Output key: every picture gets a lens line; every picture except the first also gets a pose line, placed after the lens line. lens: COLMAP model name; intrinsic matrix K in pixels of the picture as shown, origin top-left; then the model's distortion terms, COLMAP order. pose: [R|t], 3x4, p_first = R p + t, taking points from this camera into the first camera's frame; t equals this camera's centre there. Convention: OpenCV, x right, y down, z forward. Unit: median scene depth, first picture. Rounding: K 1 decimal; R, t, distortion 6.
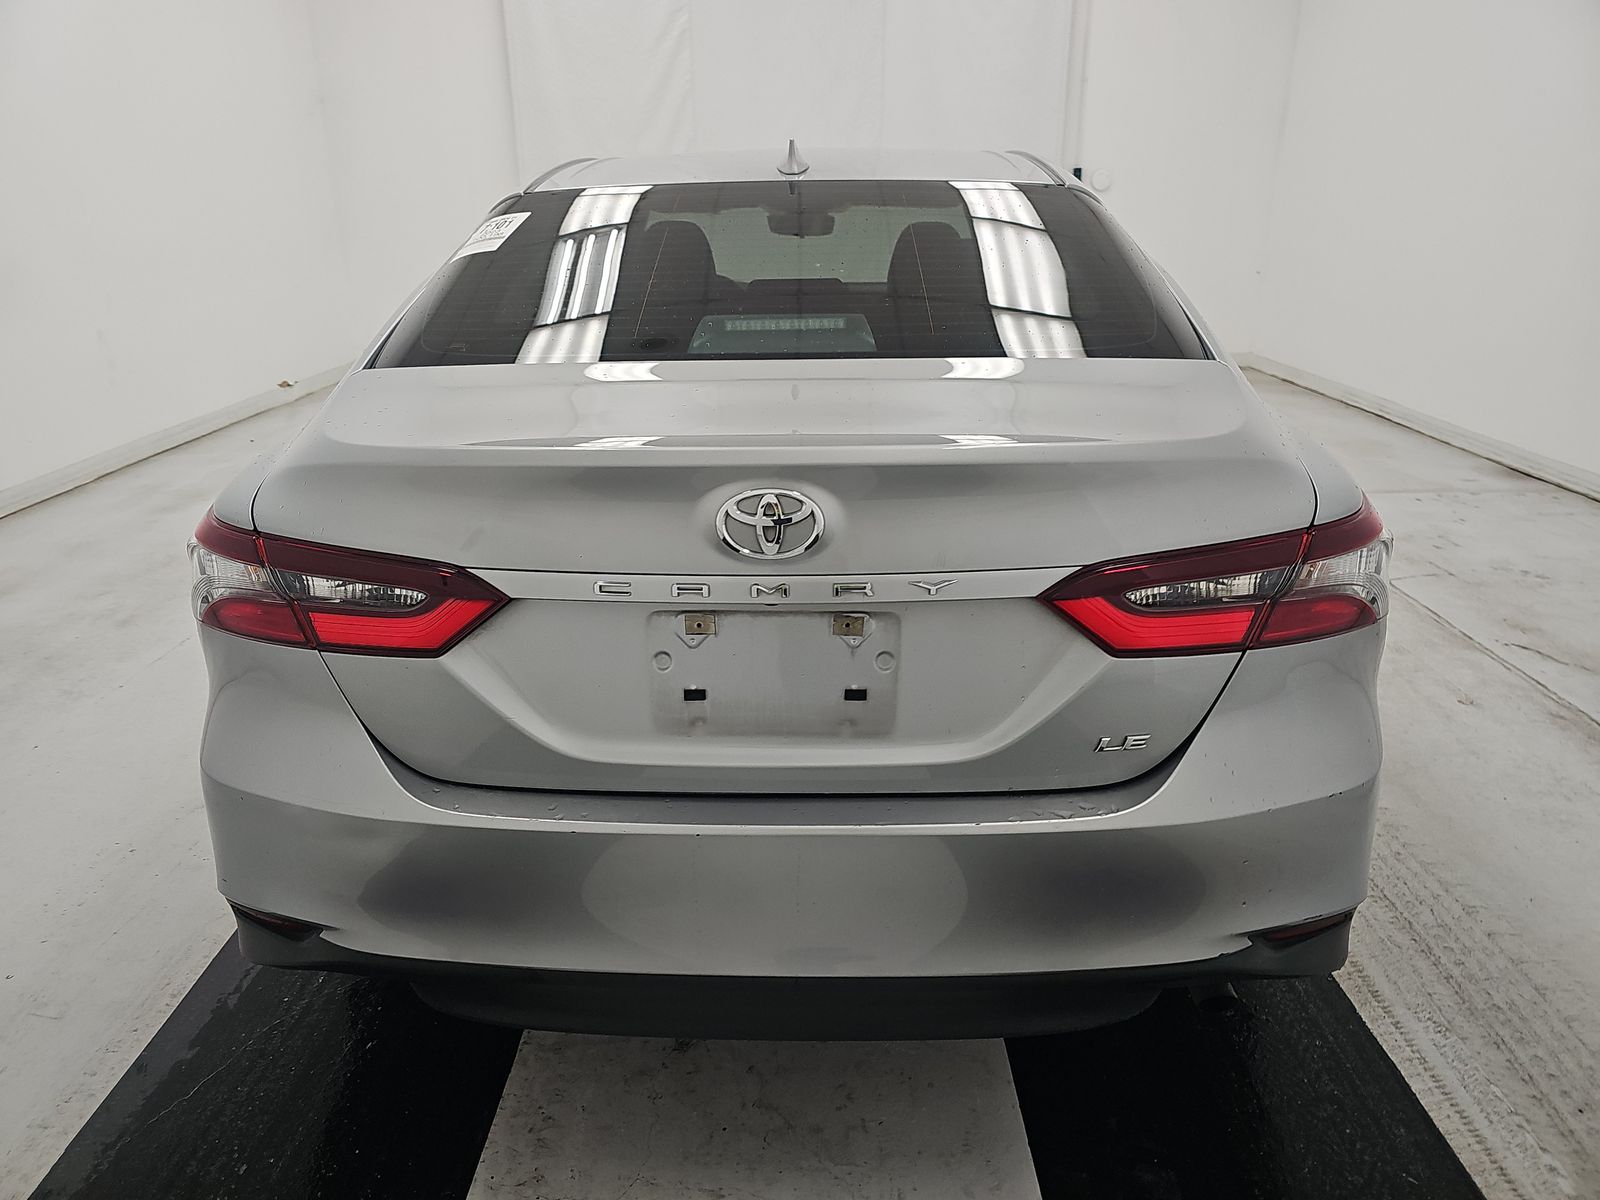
lens RADIAL K [[1099.4, 0, 802.2], [0, 1099.4, 562.4], [0, 0, 1]] dist [0.040120, -0.060898]
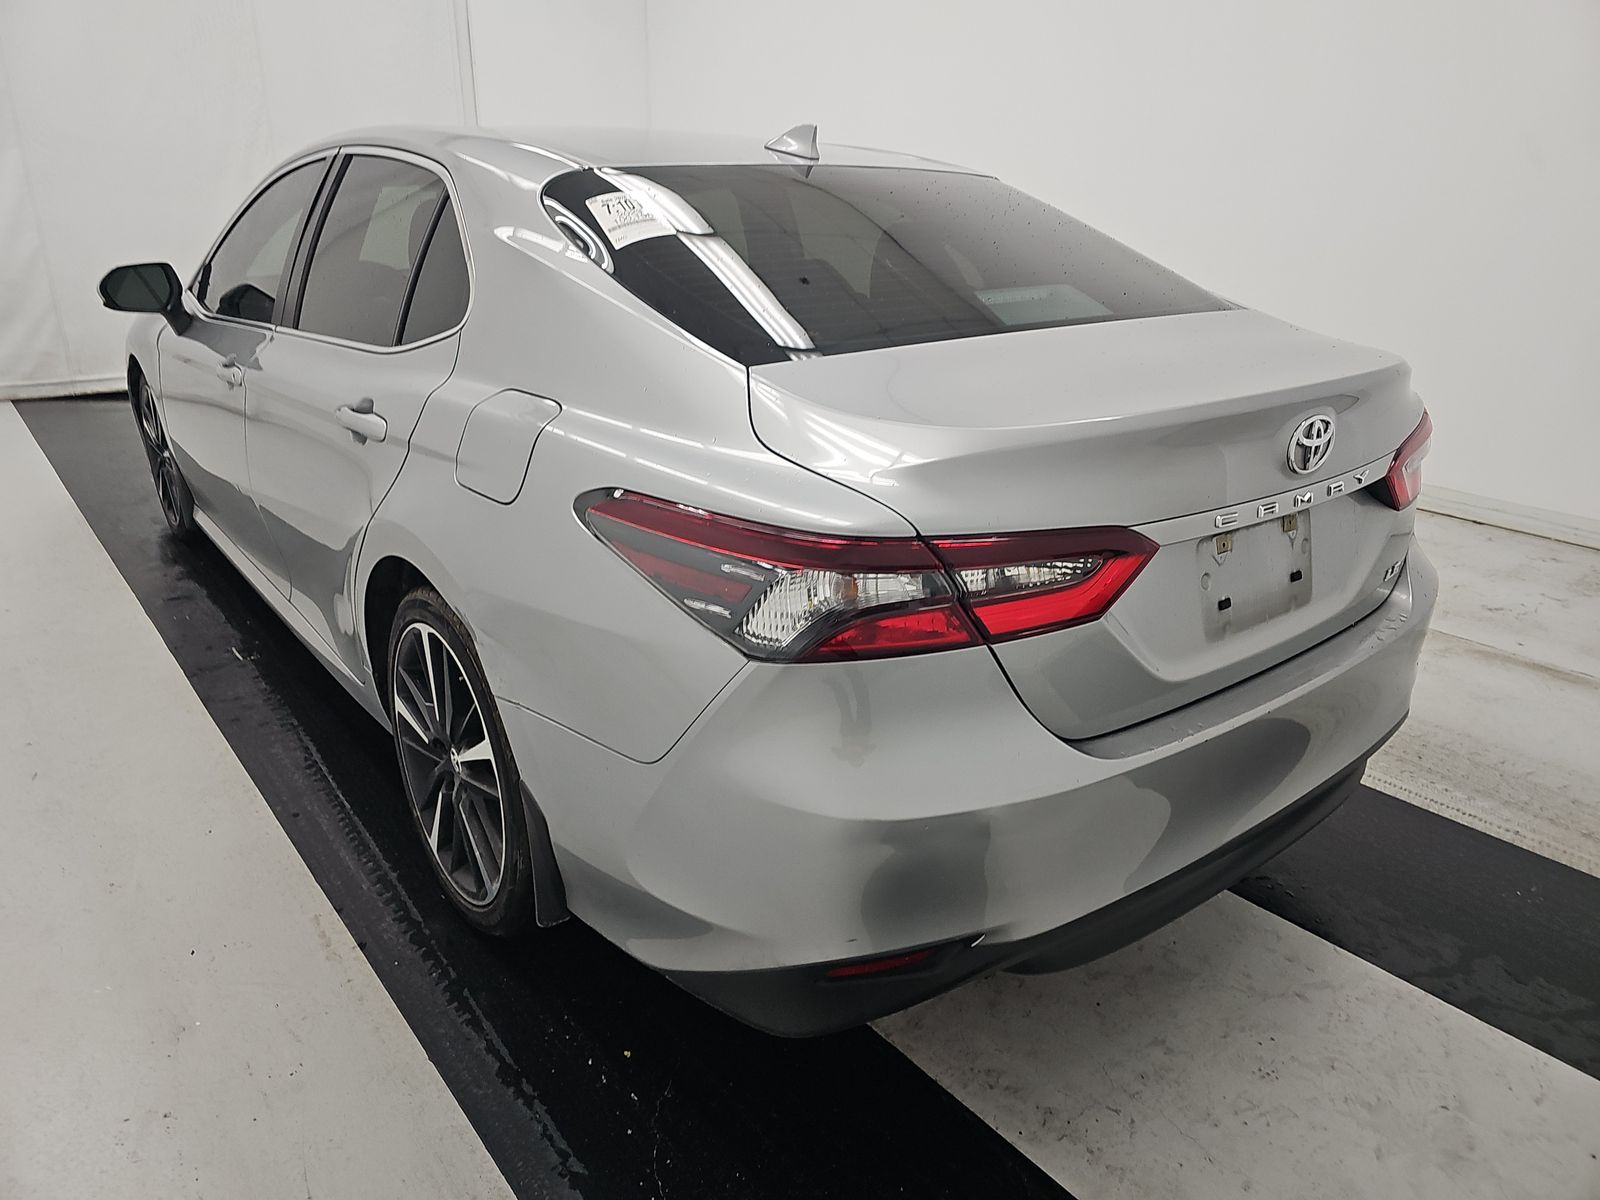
lens RADIAL K [[1107.8, 0, 801.9], [0, 1107.8, 546.0], [0, 0, 1]] dist [0.036453, -0.062952]
pose [[0.751404, -0.176577, 0.635778, -1.019001], [0.173060, 0.982537, 0.068349, -0.087015], [-0.636744, 0.058670, 0.768840, 0.311272]]
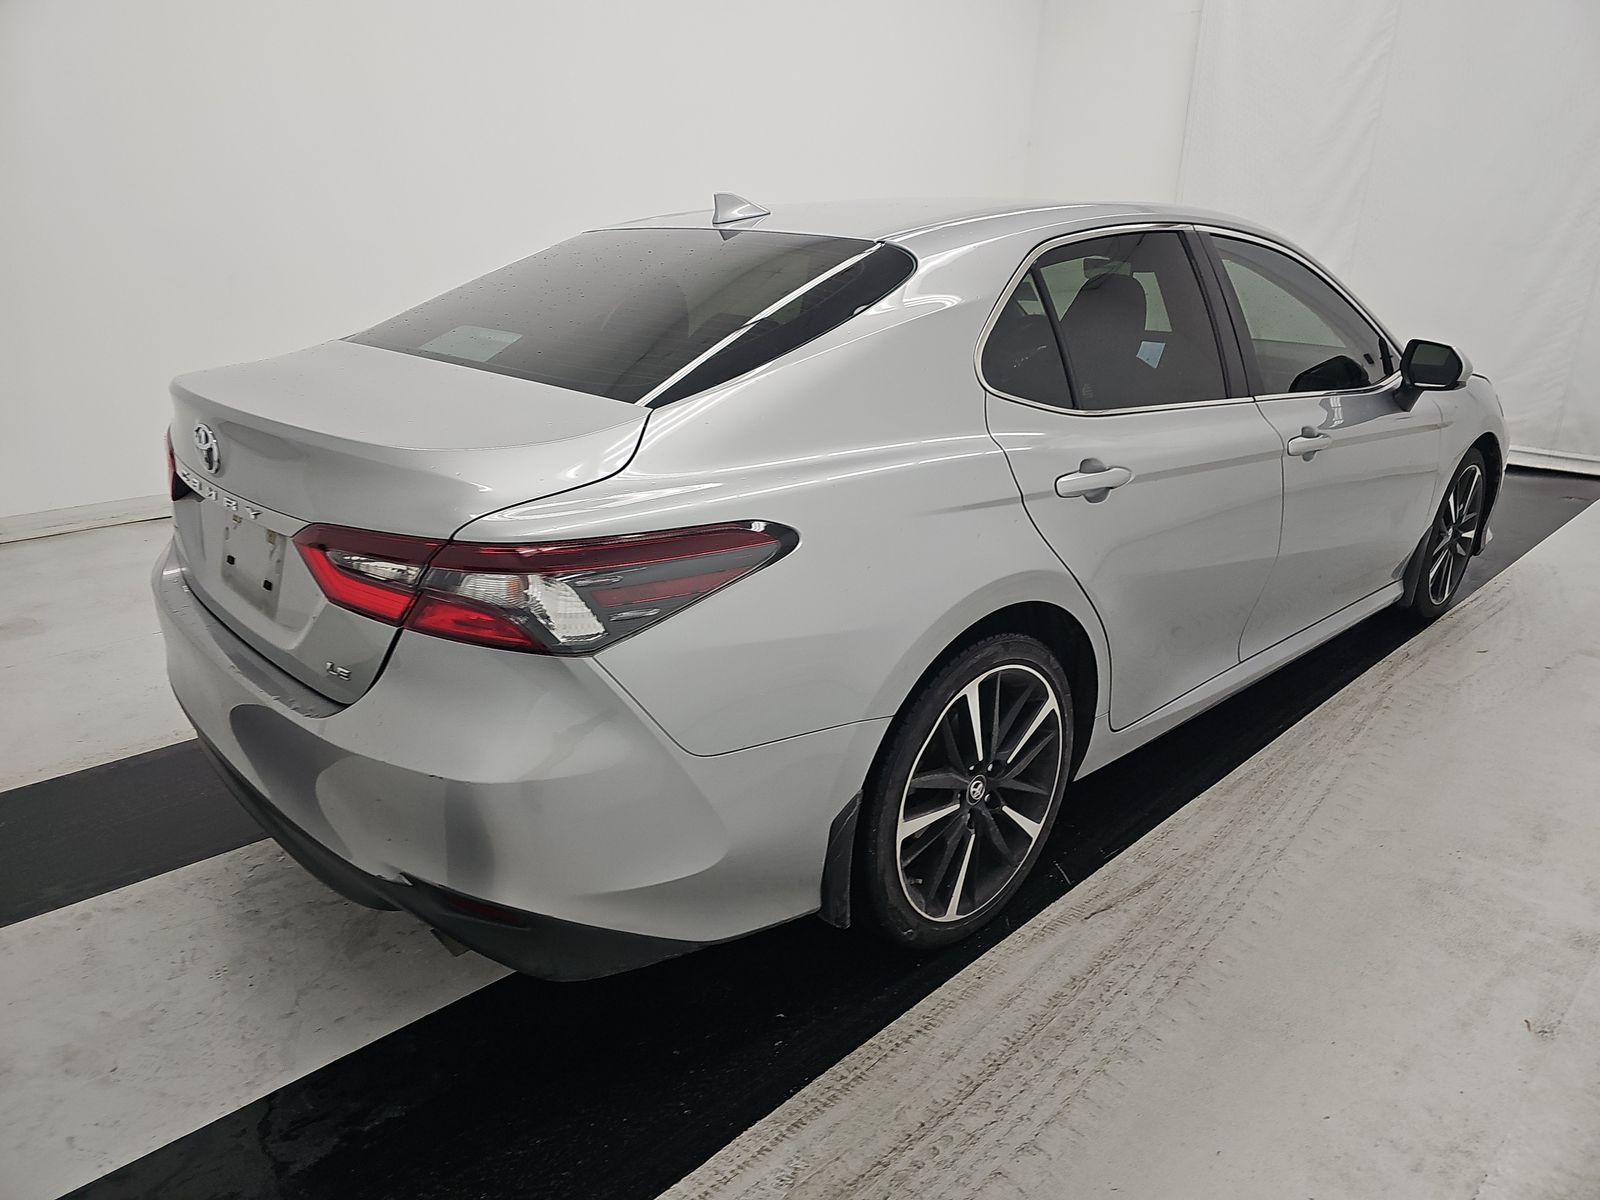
lens RADIAL K [[1099.4, 0, 802.2], [0, 1099.4, 562.4], [0, 0, 1]] dist [0.040120, -0.060898]
pose [[0.710704, 0.237940, -0.662030, 1.235516], [-0.252088, 0.964707, 0.076104, -0.156621], [0.656773, 0.112802, 0.745604, 0.324026]]
